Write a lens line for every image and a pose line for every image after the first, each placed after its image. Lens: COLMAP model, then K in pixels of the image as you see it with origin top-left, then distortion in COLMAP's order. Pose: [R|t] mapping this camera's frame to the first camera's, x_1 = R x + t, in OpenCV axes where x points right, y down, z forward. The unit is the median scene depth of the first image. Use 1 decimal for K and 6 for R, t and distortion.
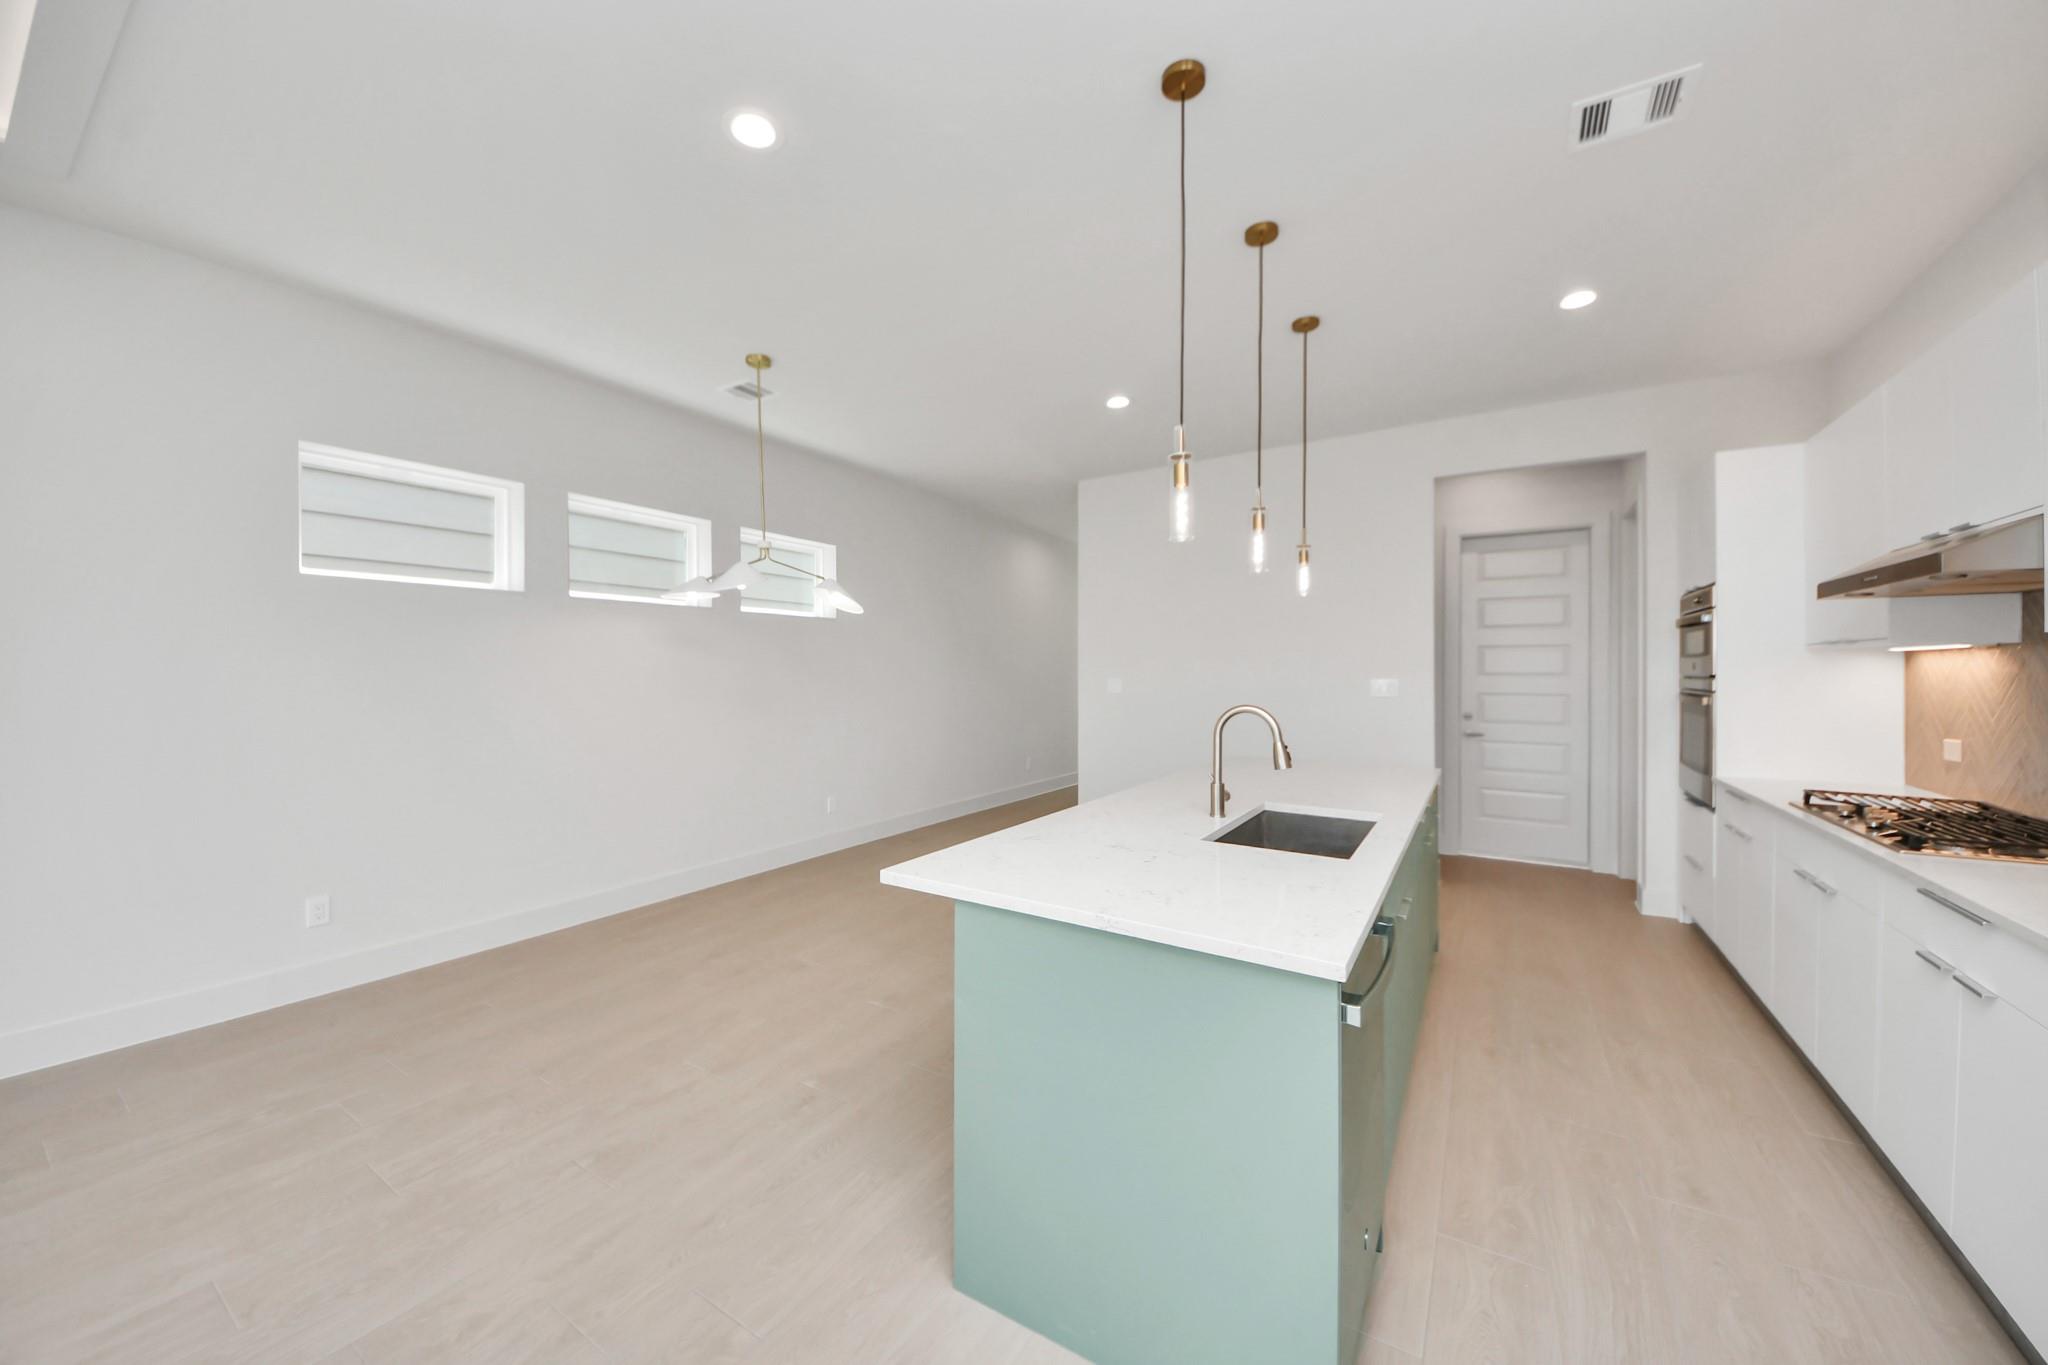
lens RADIAL K [[738.8, 0, 1013.6], [0, 738.8, 671.2], [0, 0, 1]] dist [0.000977, -0.000006]
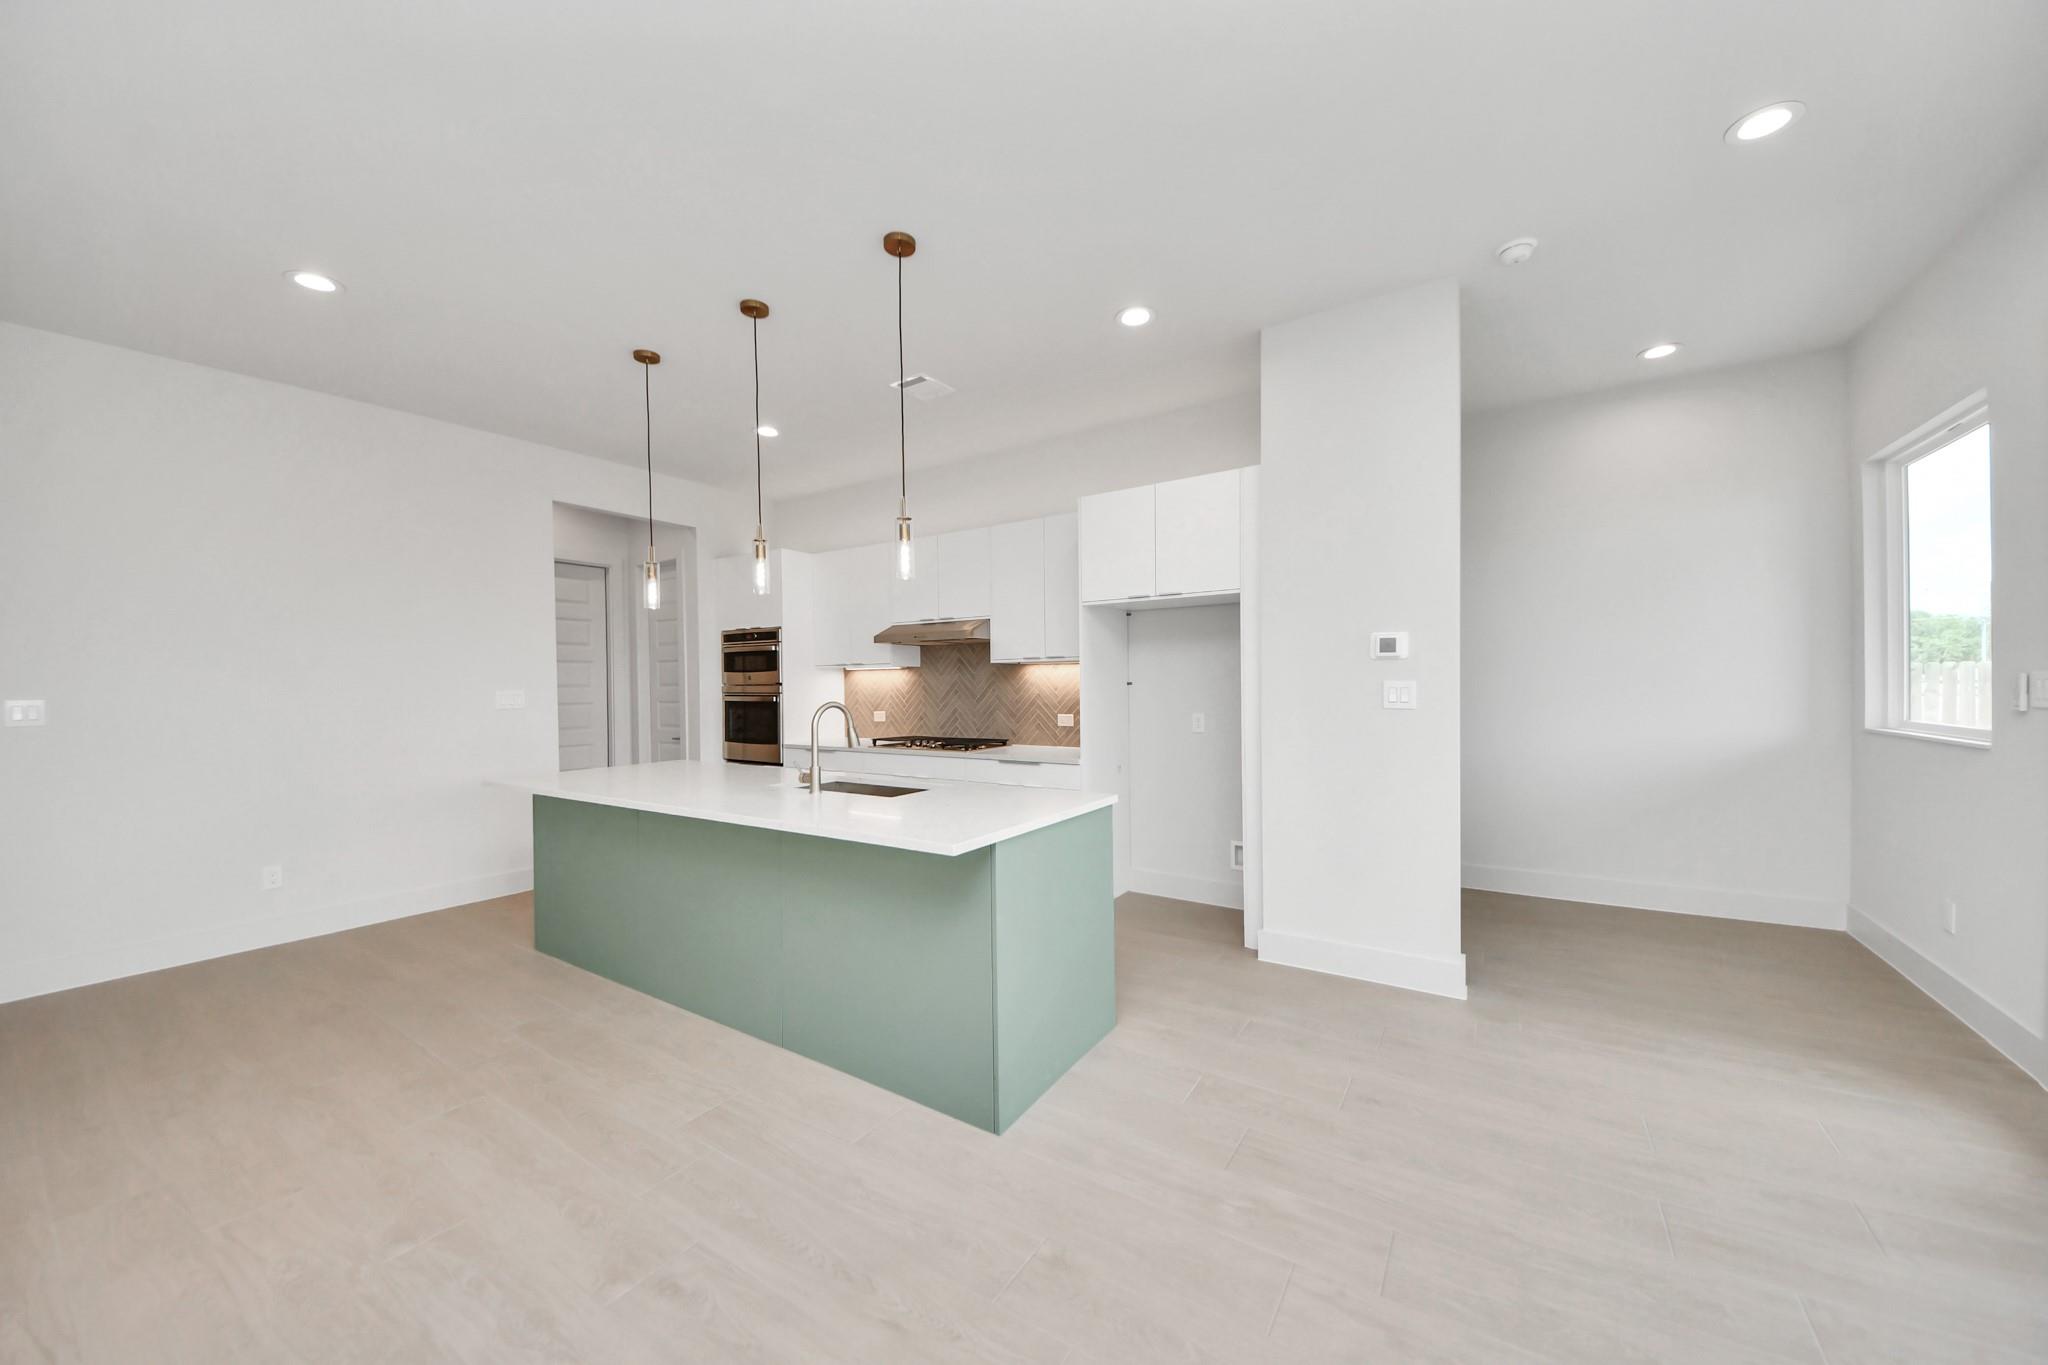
lens RADIAL K [[738.8, 0, 1013.6], [0, 738.8, 671.2], [0, 0, 1]] dist [0.000977, -0.000006]
pose [[0.018067, 0.016548, 0.999700, -0.847085], [0.007725, 0.999831, -0.016689, 0.014207], [-0.999807, 0.008024, 0.017936, 0.568956]]
